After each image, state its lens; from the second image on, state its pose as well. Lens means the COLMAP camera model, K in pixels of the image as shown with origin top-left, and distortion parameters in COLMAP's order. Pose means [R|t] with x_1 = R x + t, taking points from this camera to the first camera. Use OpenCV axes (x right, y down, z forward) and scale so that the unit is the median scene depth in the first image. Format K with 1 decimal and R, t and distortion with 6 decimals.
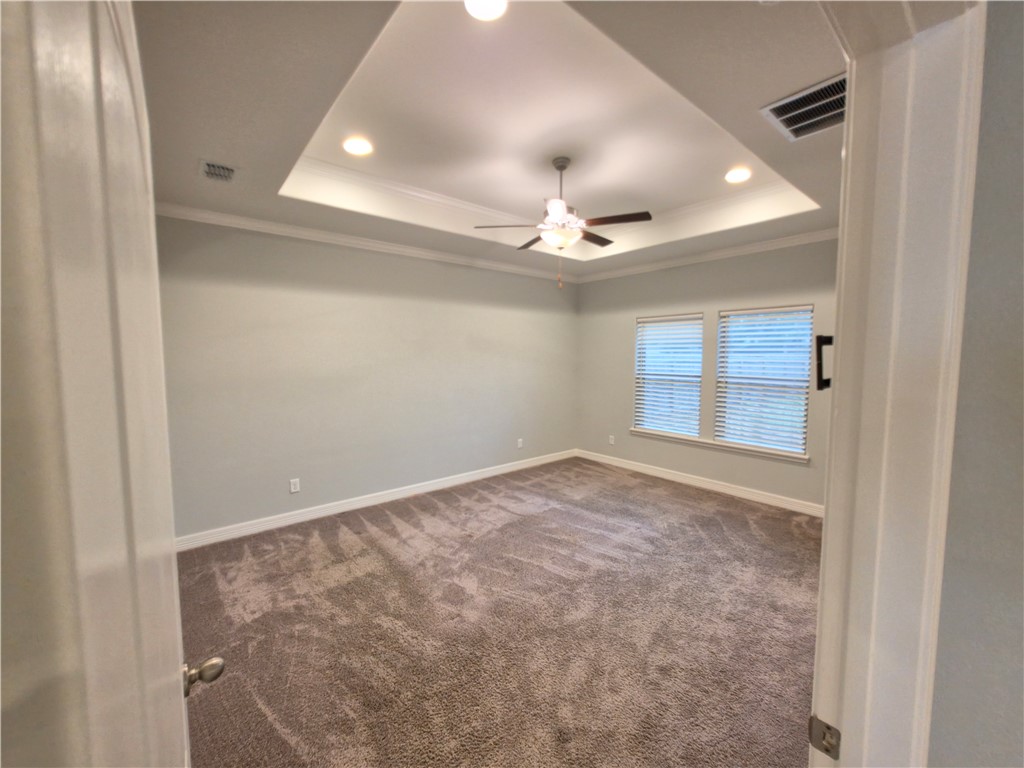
lens RADIAL K [[410.3, 0, 513.0], [0, 410.3, 383.8], [0, 0, 1]] dist [-0.005244, 0.000162]
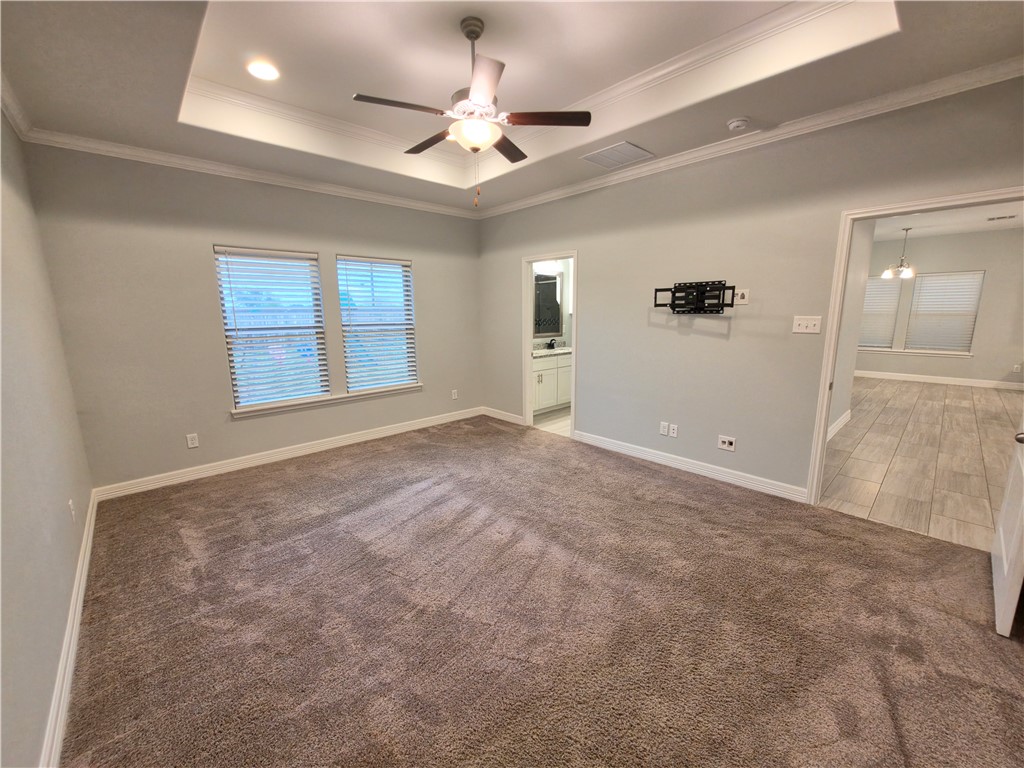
lens RADIAL K [[410.3, 0, 511.8], [0, 410.3, 384.7], [0, 0, 1]] dist [-0.005244, 0.000162]
pose [[-0.075095, -0.177751, 0.981206, -0.470218], [0.074994, 0.980191, 0.183307, -0.027019], [-0.994352, 0.087350, -0.060277, 0.667883]]
